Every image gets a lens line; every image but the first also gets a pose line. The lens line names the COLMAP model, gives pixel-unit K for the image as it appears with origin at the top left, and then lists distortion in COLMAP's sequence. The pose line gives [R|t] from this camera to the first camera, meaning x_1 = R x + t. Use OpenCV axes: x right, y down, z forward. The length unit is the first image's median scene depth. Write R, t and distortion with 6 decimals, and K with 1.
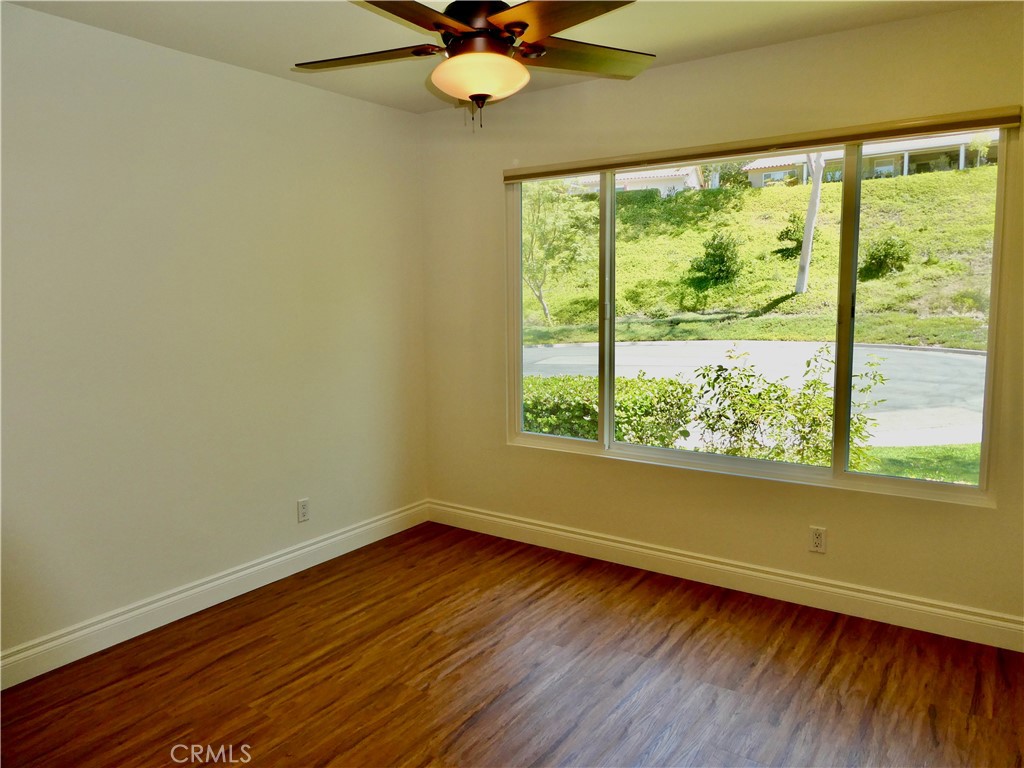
lens RADIAL K [[737.8, 0, 513.4], [0, 737.8, 385.8], [0, 0, 1]] dist [-0.009564, 0.014906]
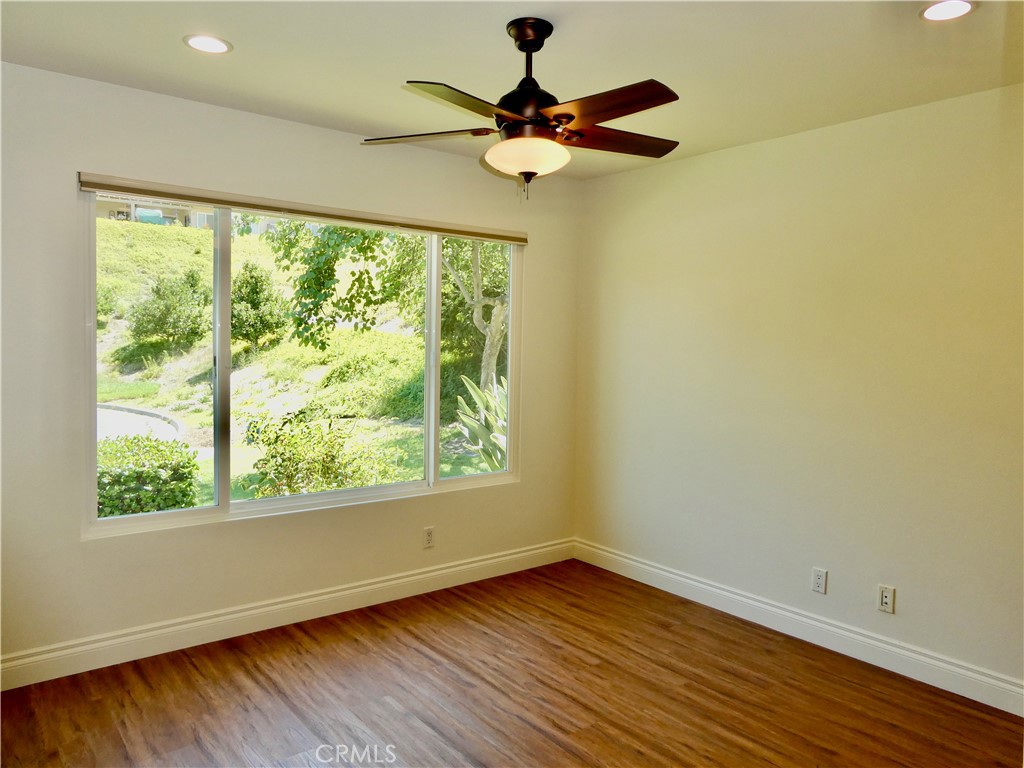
lens RADIAL K [[737.8, 0, 518.0], [0, 737.8, 377.3], [0, 0, 1]] dist [-0.009564, 0.014906]
pose [[0.268509, -0.027293, 0.962890, -0.730860], [0.095440, 0.995434, 0.001602, -0.051874], [-0.958537, 0.091468, 0.269888, 0.458518]]
